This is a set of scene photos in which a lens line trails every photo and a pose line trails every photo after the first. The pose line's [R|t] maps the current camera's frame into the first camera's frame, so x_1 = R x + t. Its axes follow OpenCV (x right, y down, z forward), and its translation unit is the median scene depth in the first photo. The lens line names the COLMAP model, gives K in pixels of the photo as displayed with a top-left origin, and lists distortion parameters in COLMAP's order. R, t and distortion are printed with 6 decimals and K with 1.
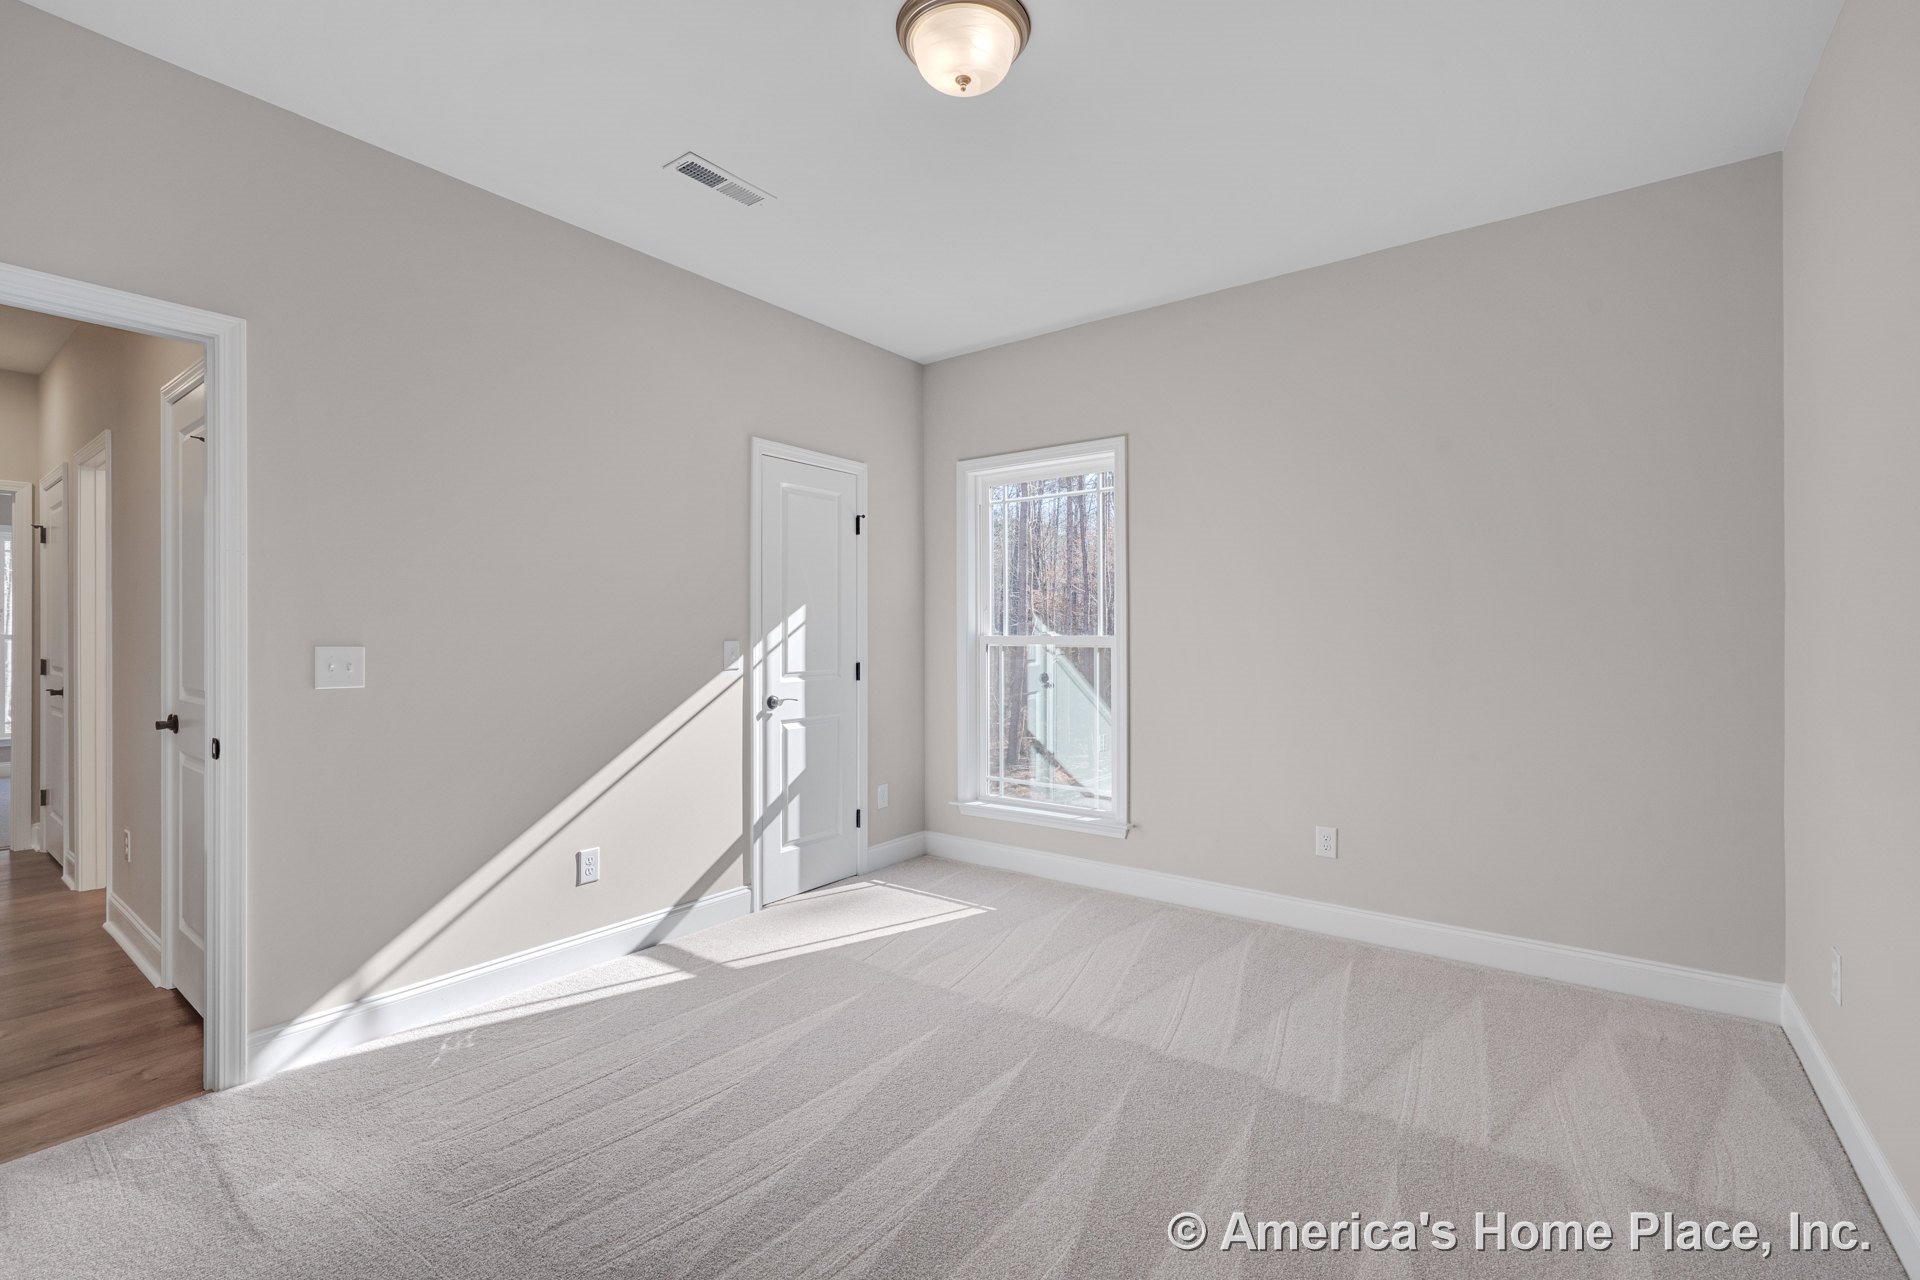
lens RADIAL K [[835.3, 0, 953.9], [0, 835.3, 632.9], [0, 0, 1]] dist [-0.026896, 0.008043]
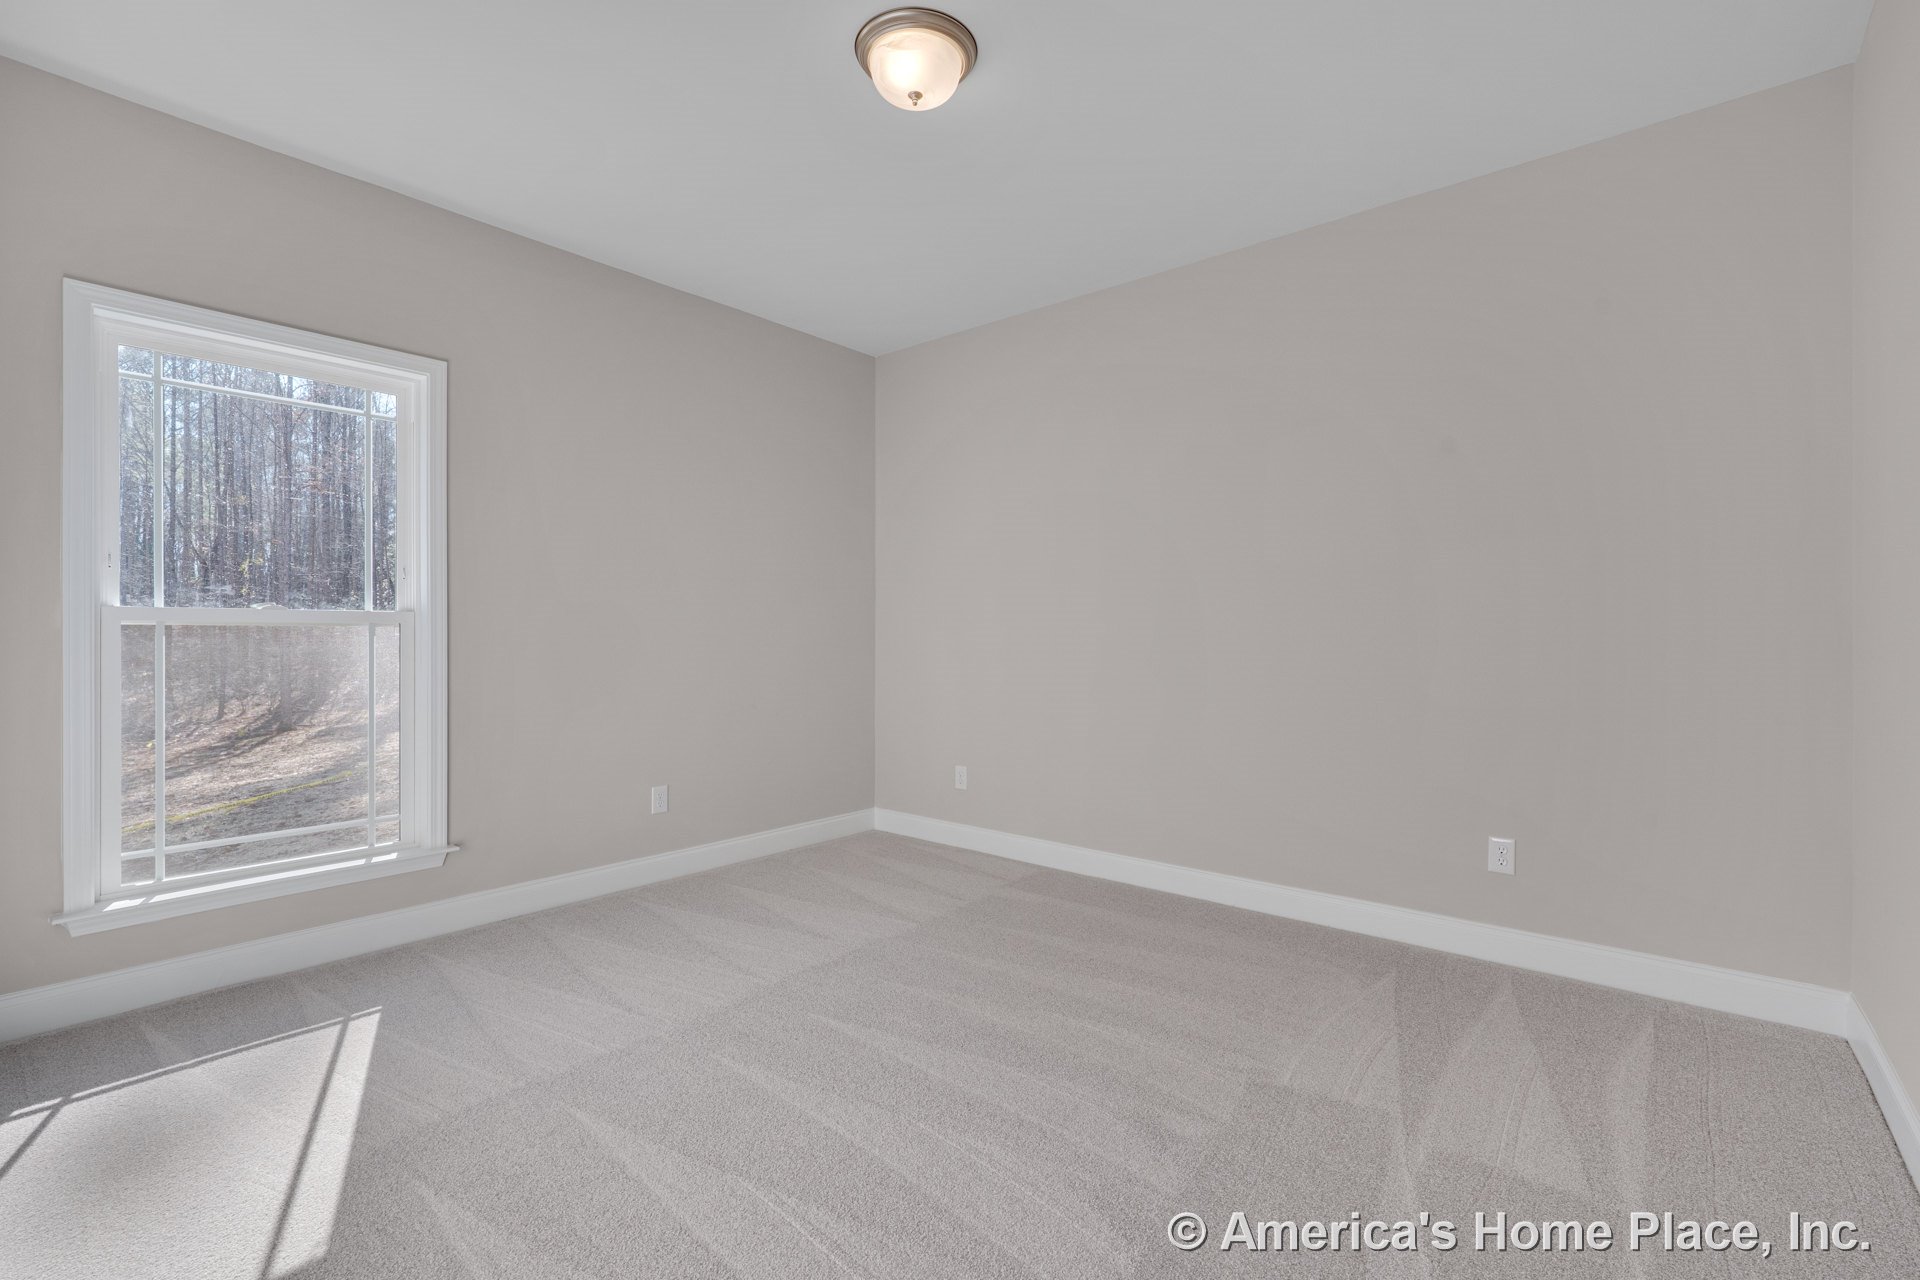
lens RADIAL K [[868.3, 0, 962.1], [0, 868.3, 628.3], [0, 0, 1]] dist [-0.002265, 0.000147]
pose [[0.046555, 0.002697, 0.998912, -0.633058], [-0.002432, 0.999994, -0.002587, 0.021913], [-0.998913, -0.002309, 0.046562, 0.487561]]
